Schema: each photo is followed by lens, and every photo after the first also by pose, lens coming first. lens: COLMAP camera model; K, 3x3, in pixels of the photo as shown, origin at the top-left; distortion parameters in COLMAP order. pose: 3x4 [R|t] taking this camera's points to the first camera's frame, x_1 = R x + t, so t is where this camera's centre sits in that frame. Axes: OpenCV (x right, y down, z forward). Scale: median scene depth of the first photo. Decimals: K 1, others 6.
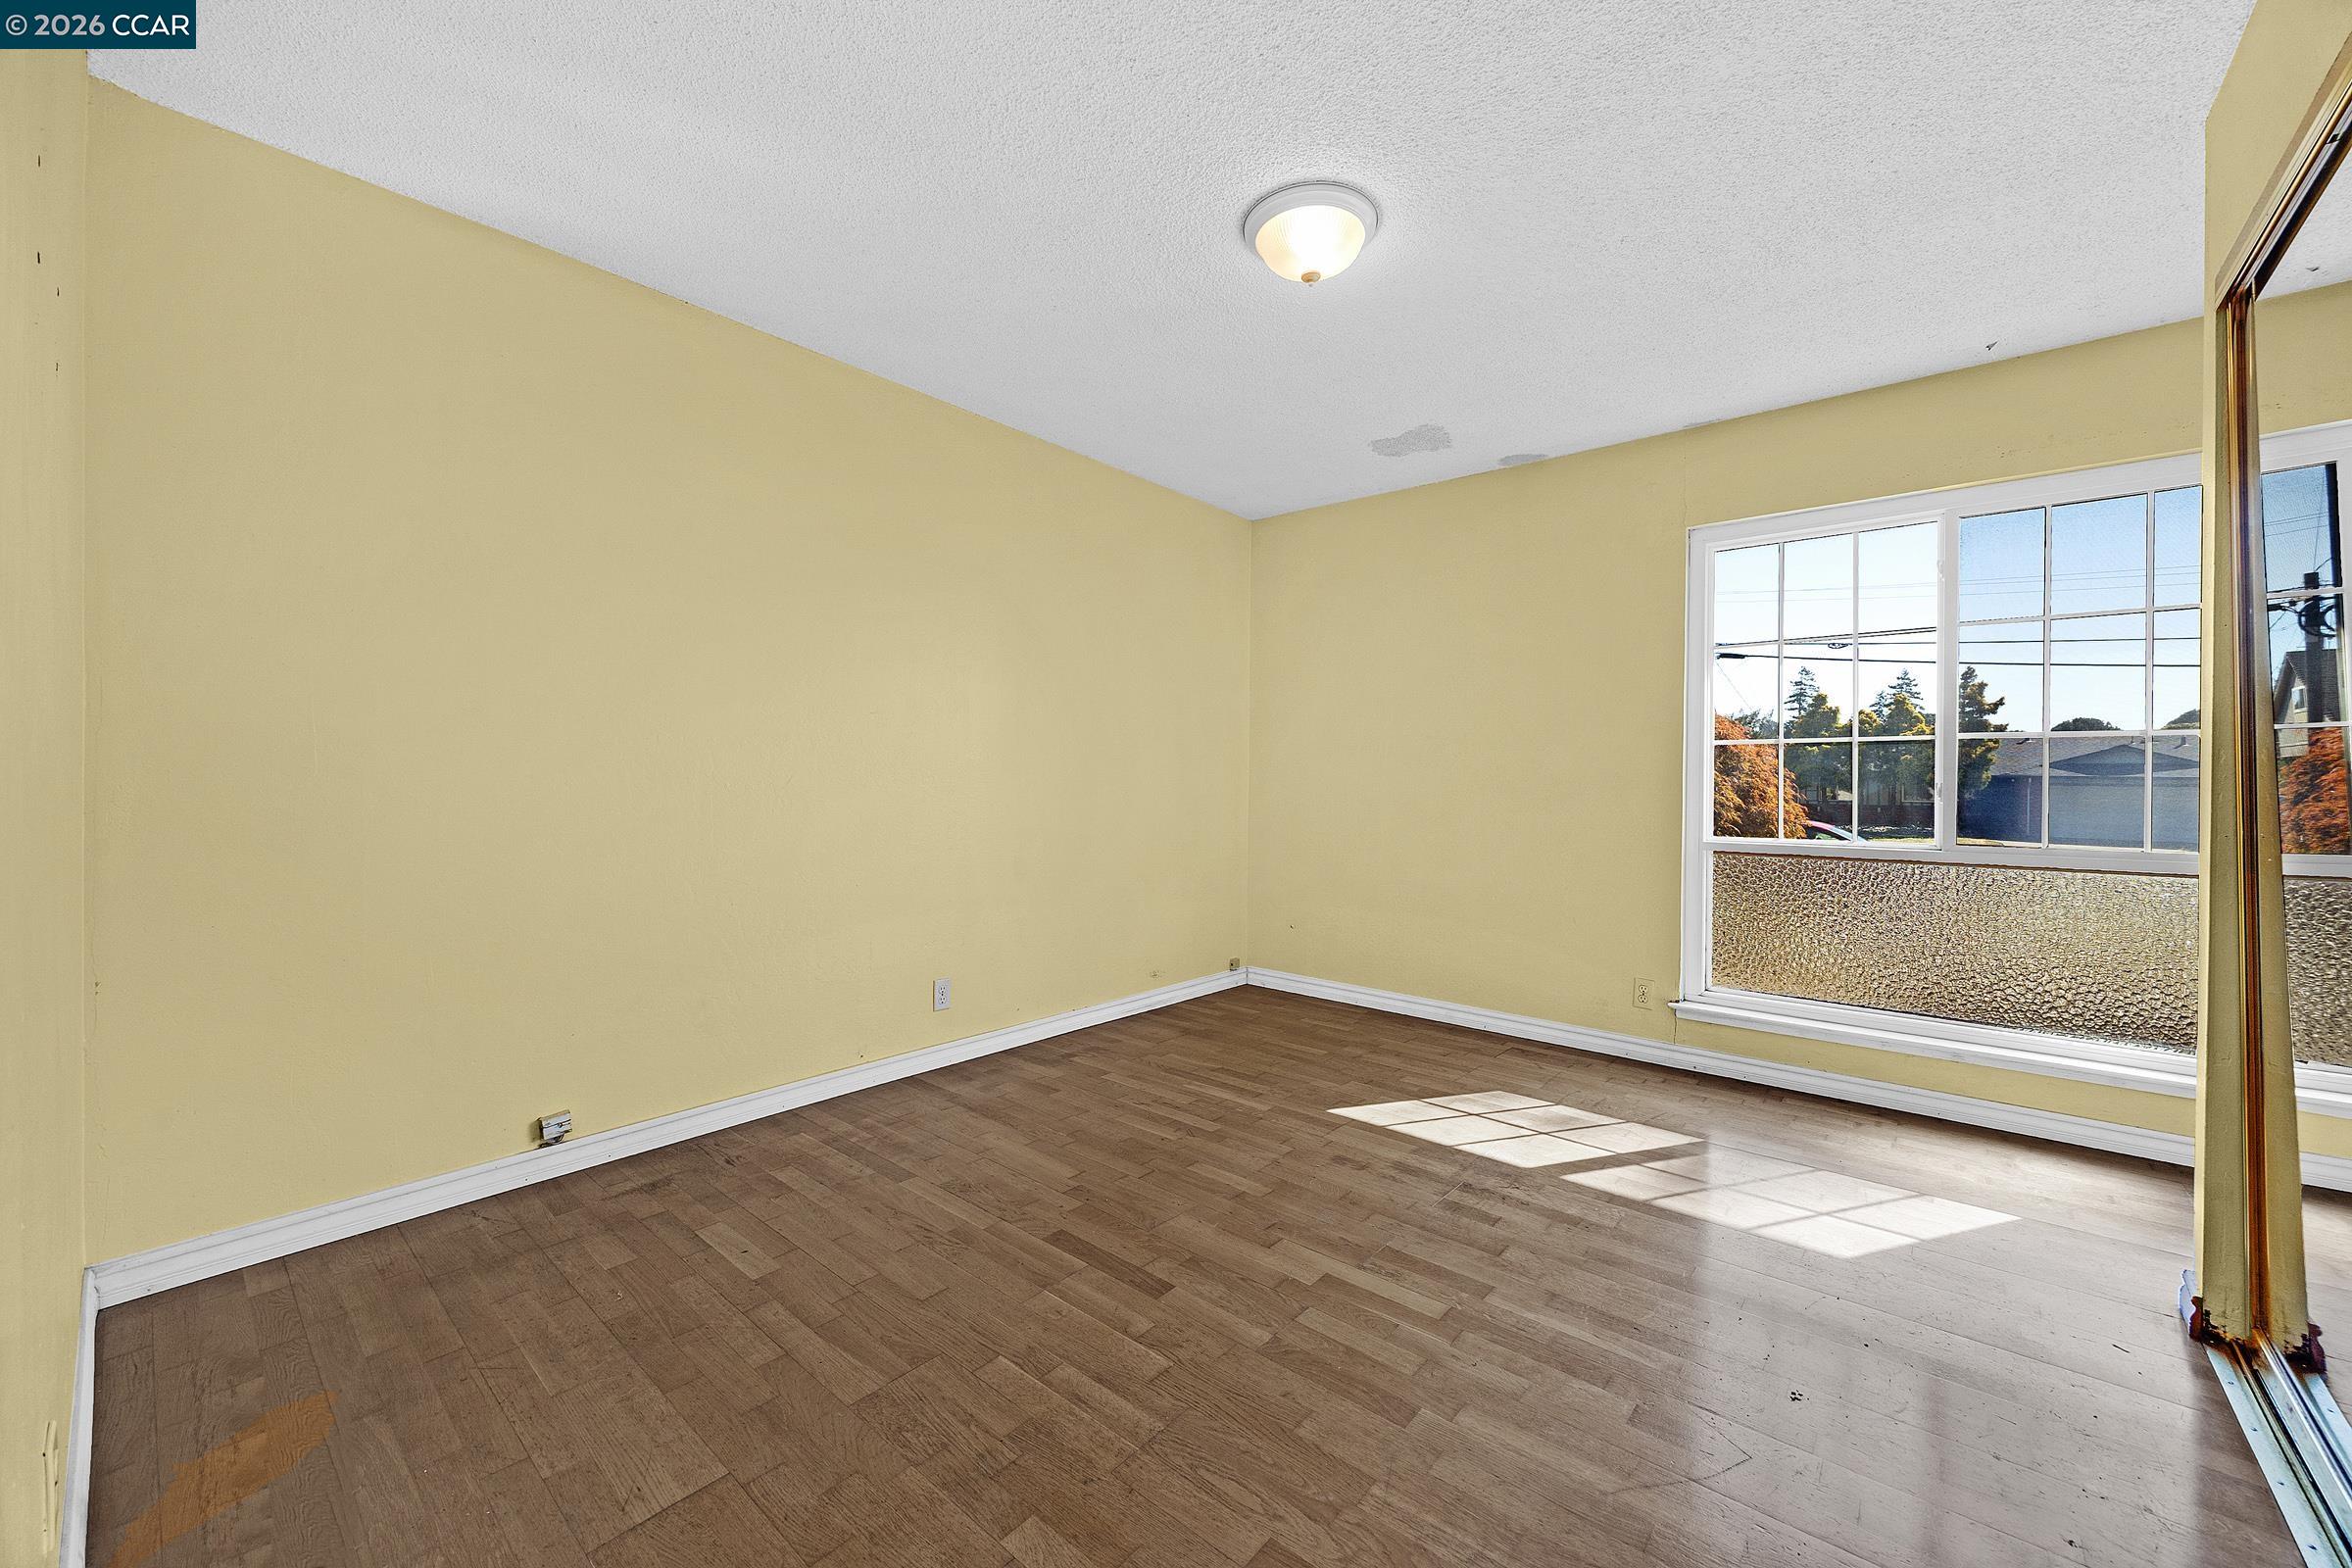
lens RADIAL K [[897.5, 0, 1182.7], [0, 897.5, 779.1], [0, 0, 1]] dist [0.000632, -0.000360]
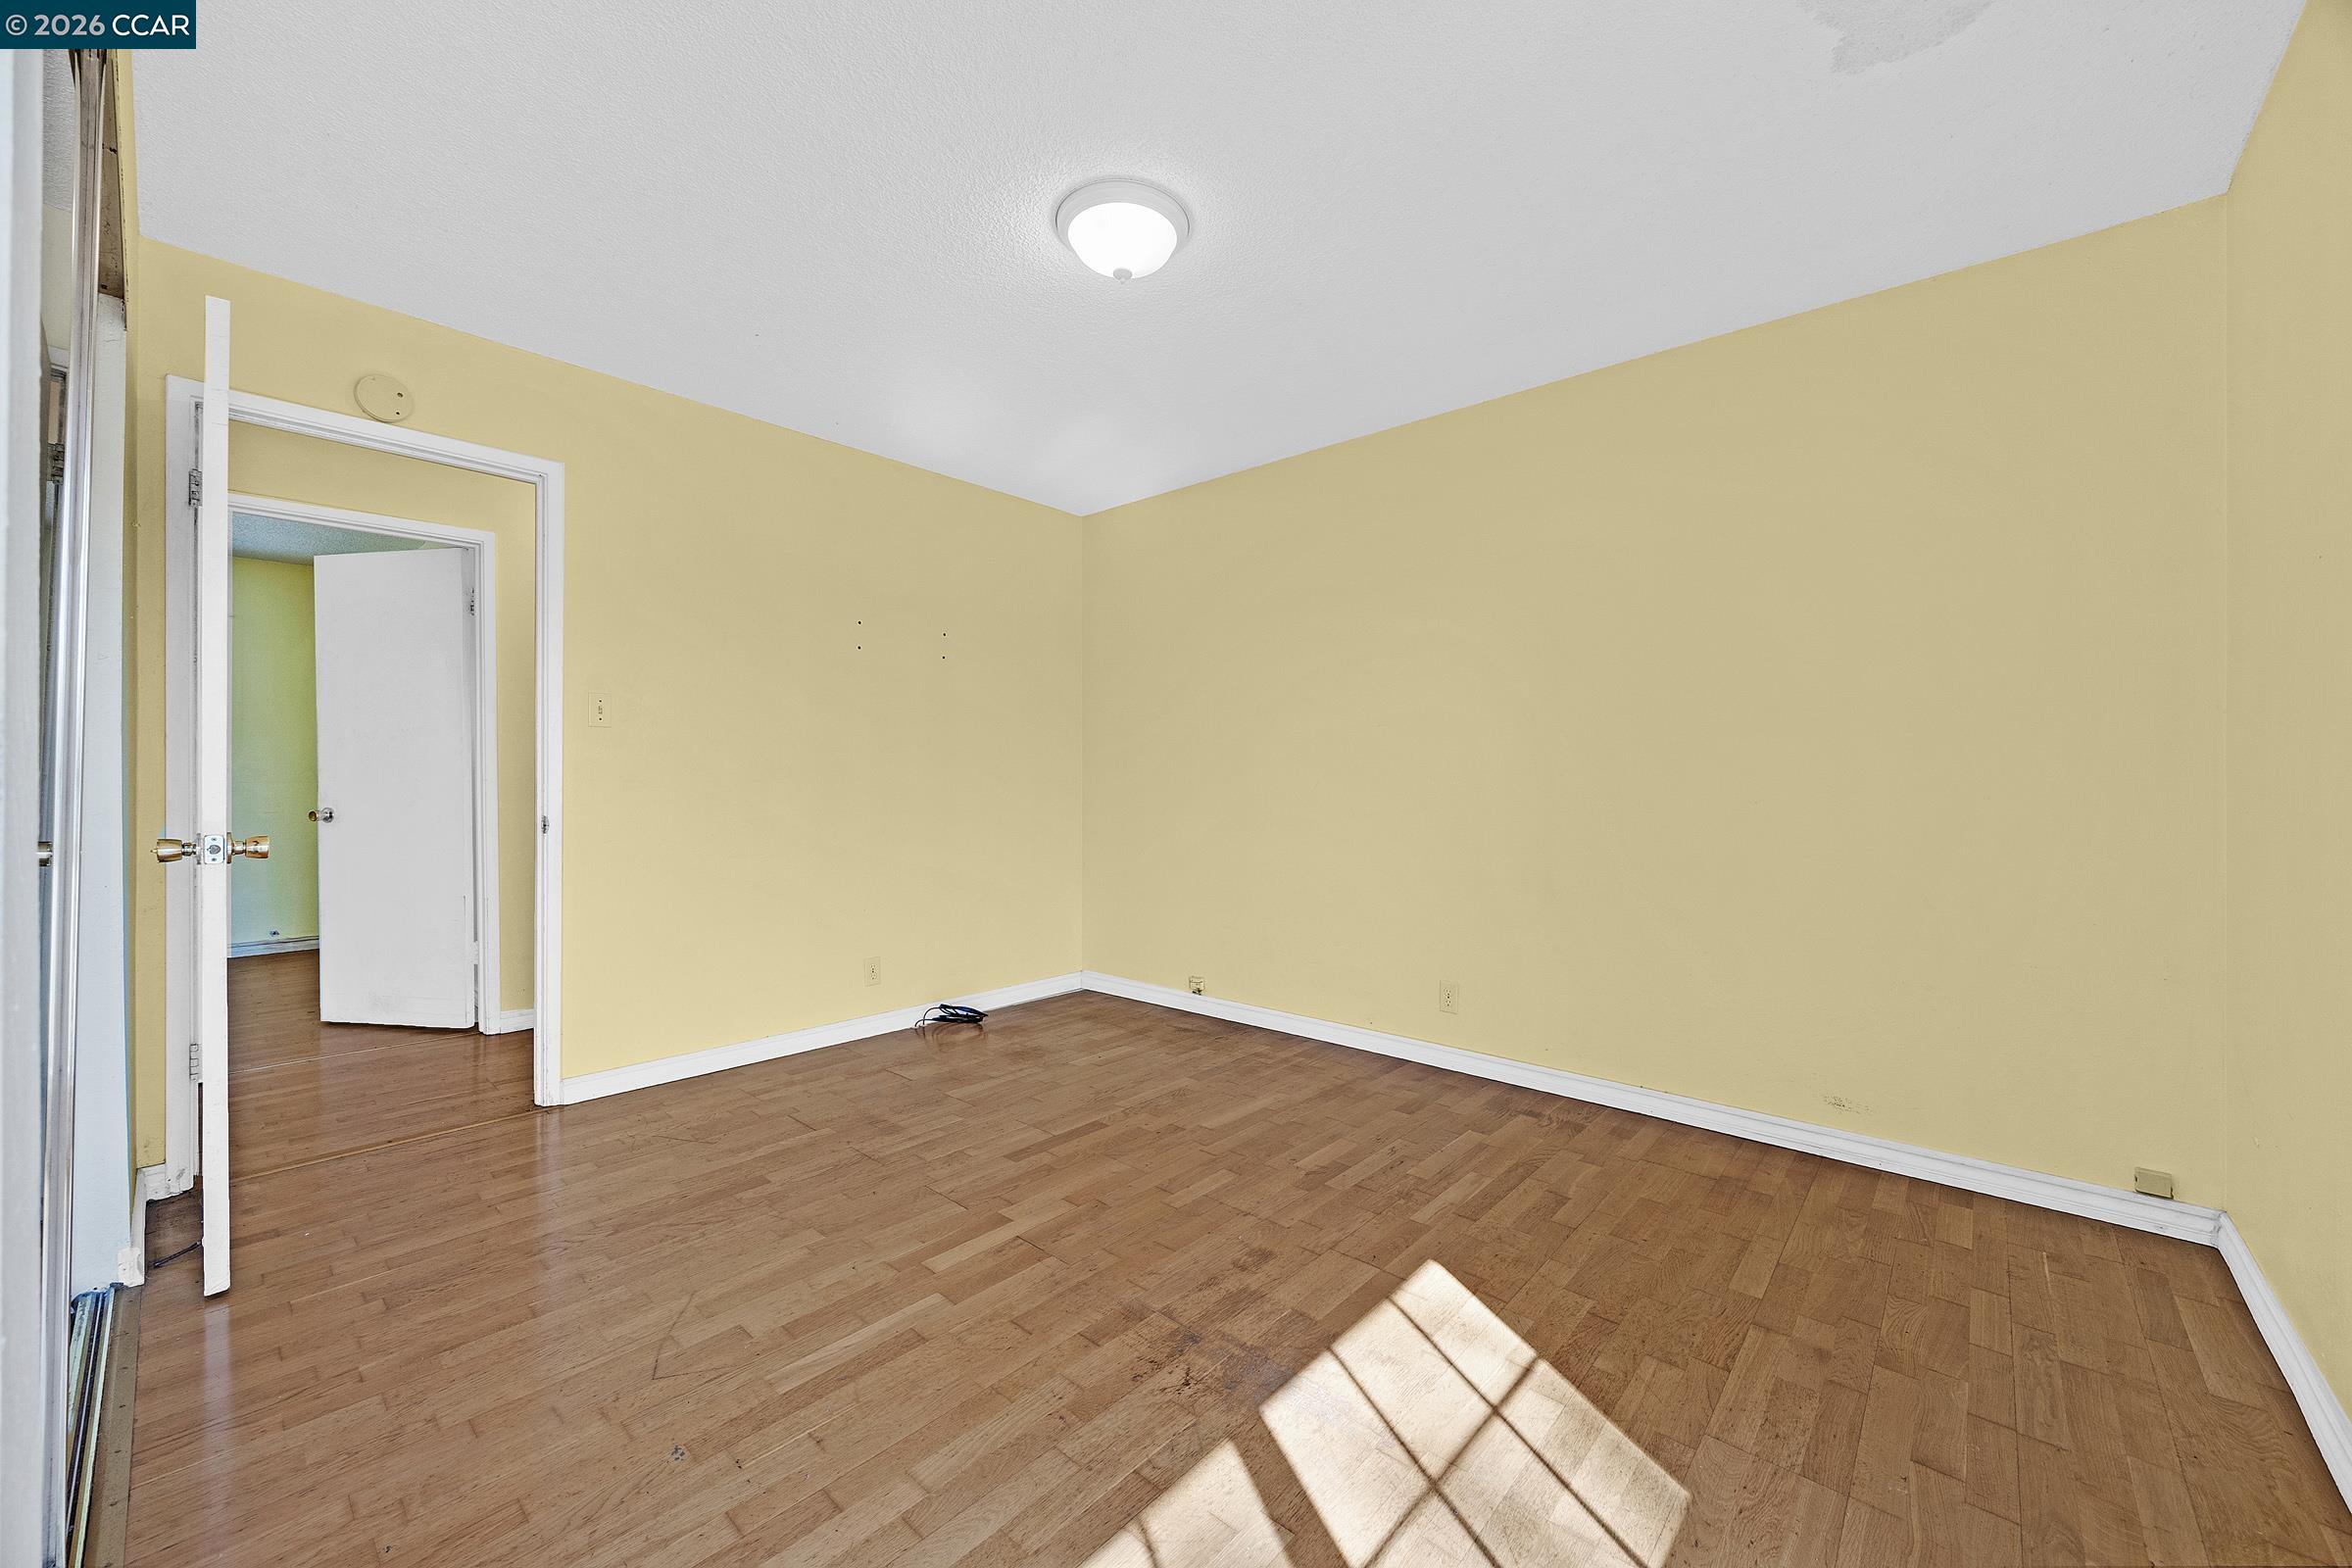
lens RADIAL K [[897.5, 0, 1186.2], [0, 897.5, 776.2], [0, 0, 1]] dist [0.000632, -0.000360]
pose [[-0.013433, -0.015982, -0.999782, 0.938267], [-0.004627, 0.999863, -0.015921, 0.010827], [0.999899, 0.004412, -0.013505, 0.898223]]
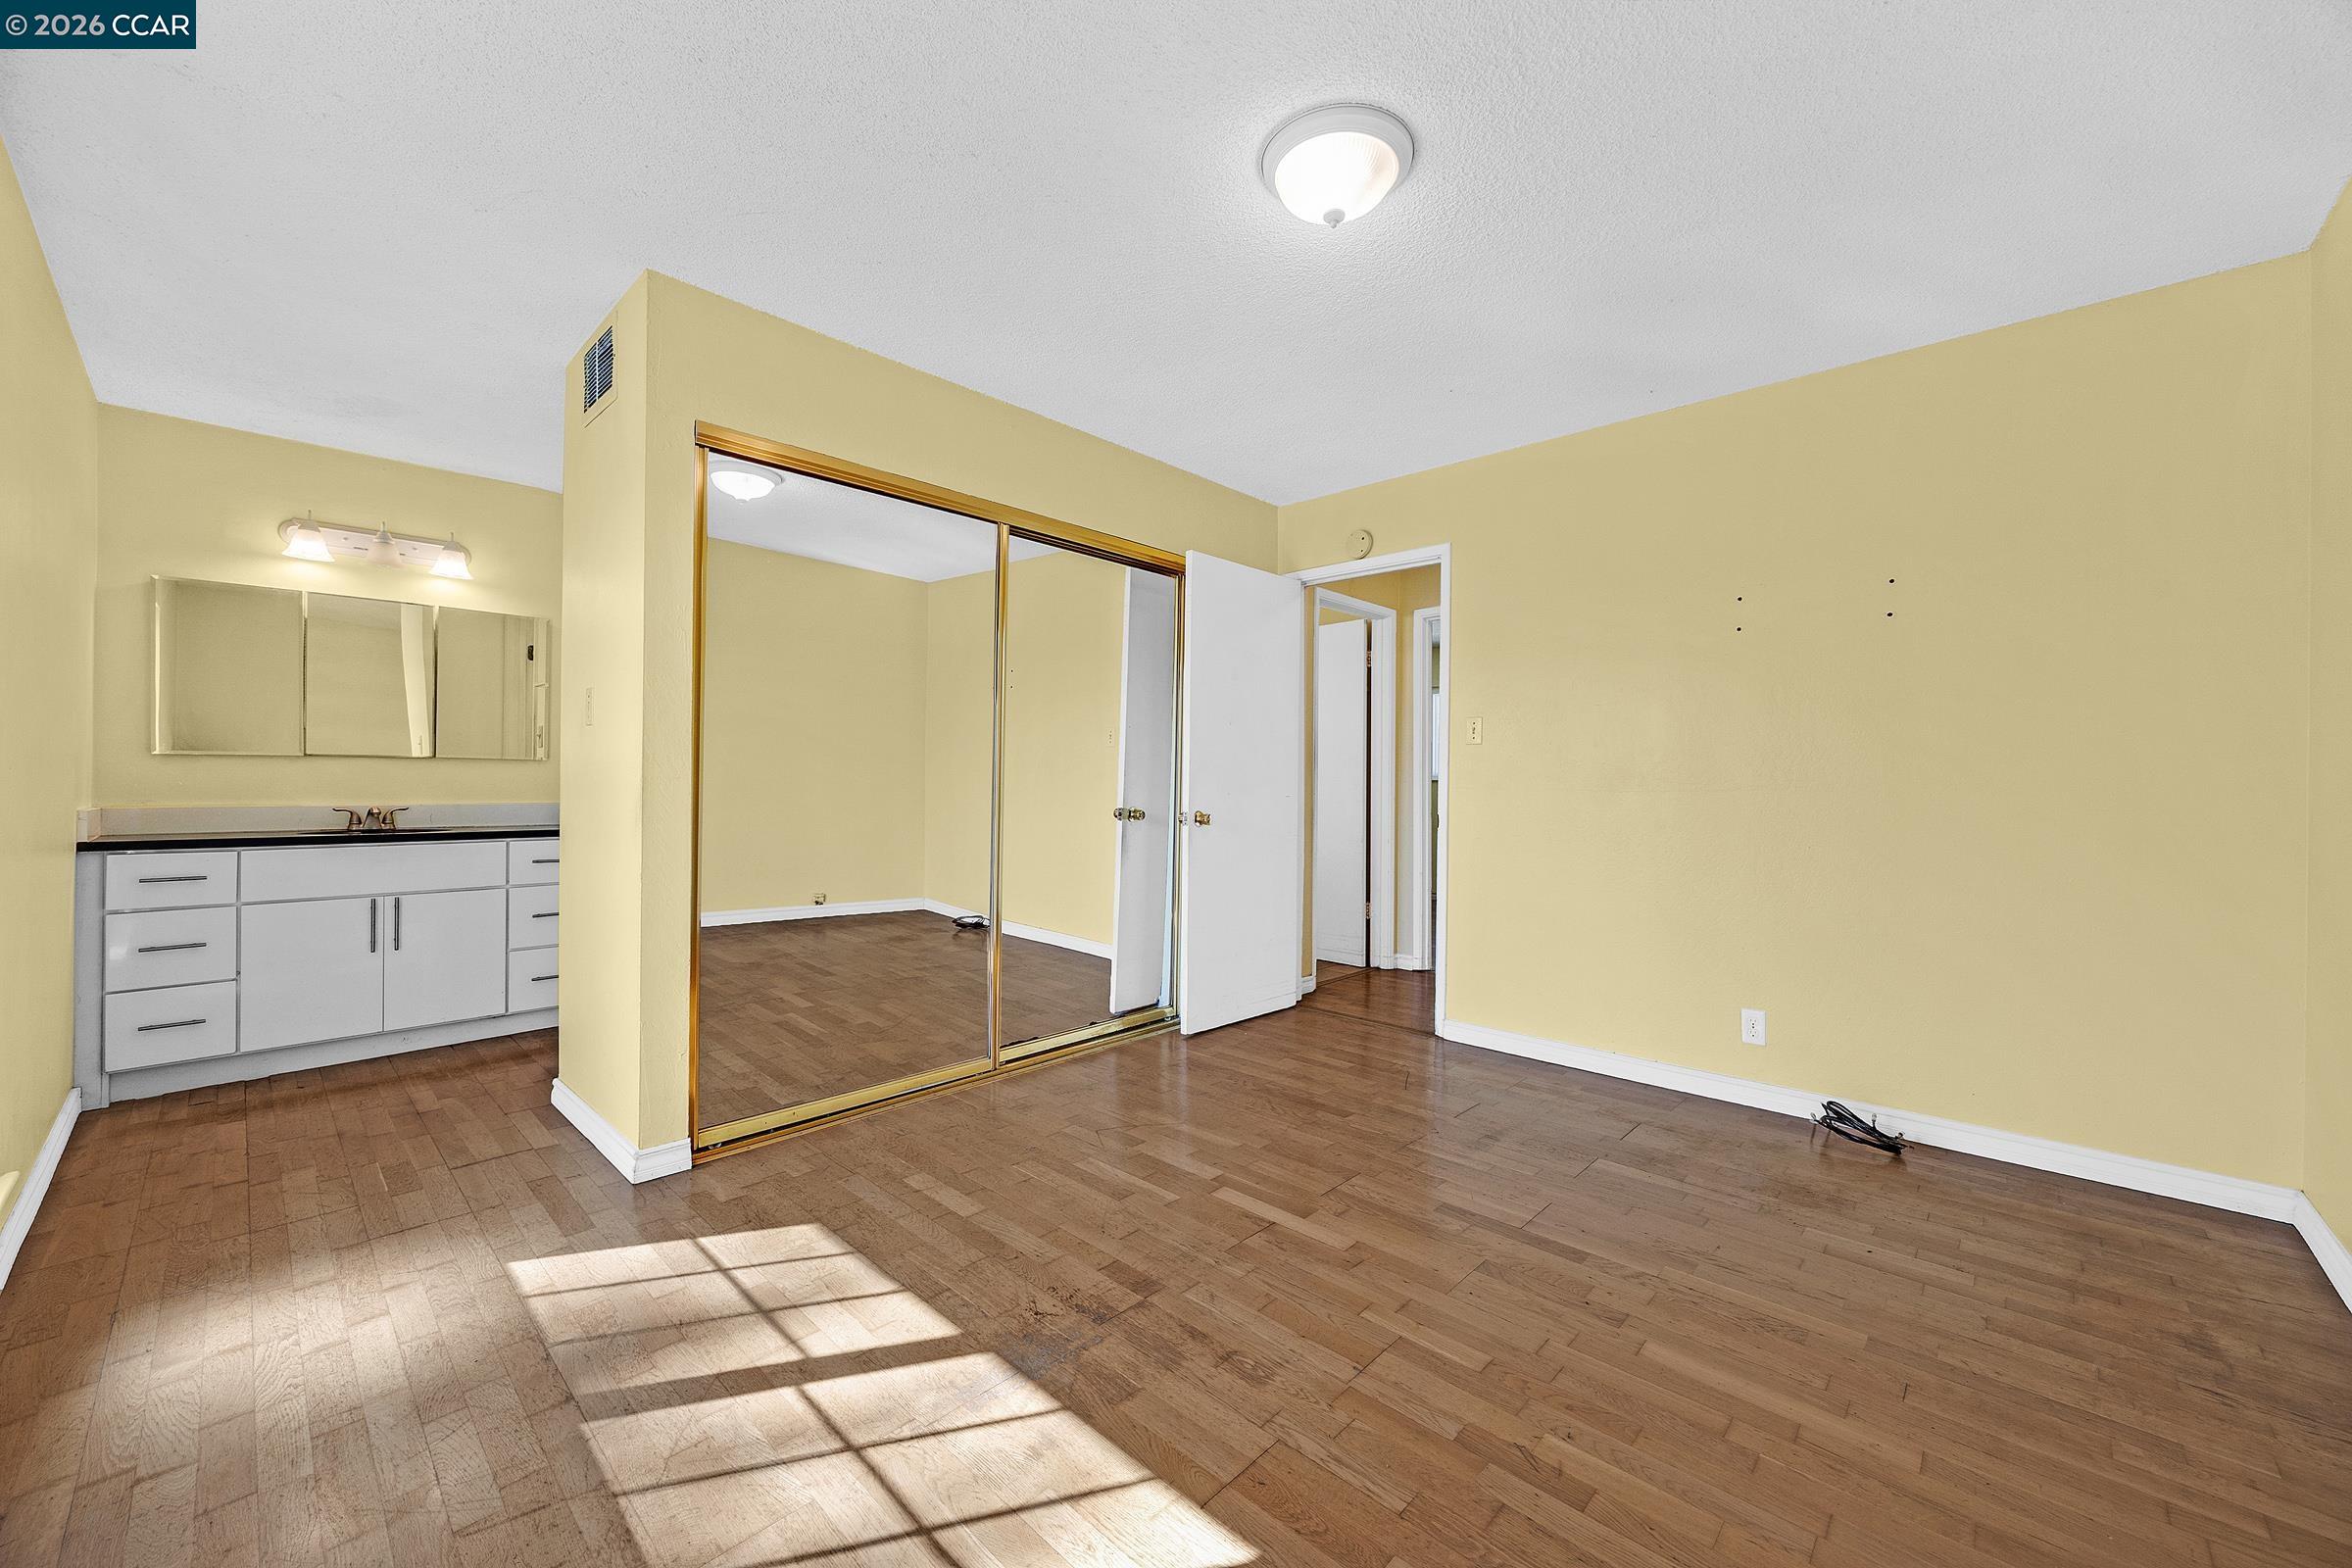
lens RADIAL K [[897.5, 0, 1180.6], [0, 897.5, 788.8], [0, 0, 1]] dist [0.000632, -0.000360]
pose [[-0.998621, -0.018286, 0.049208, 0.198600], [-0.018114, 0.999828, 0.003939, 0.003527], [-0.049272, 0.003042, -0.998781, 1.566075]]
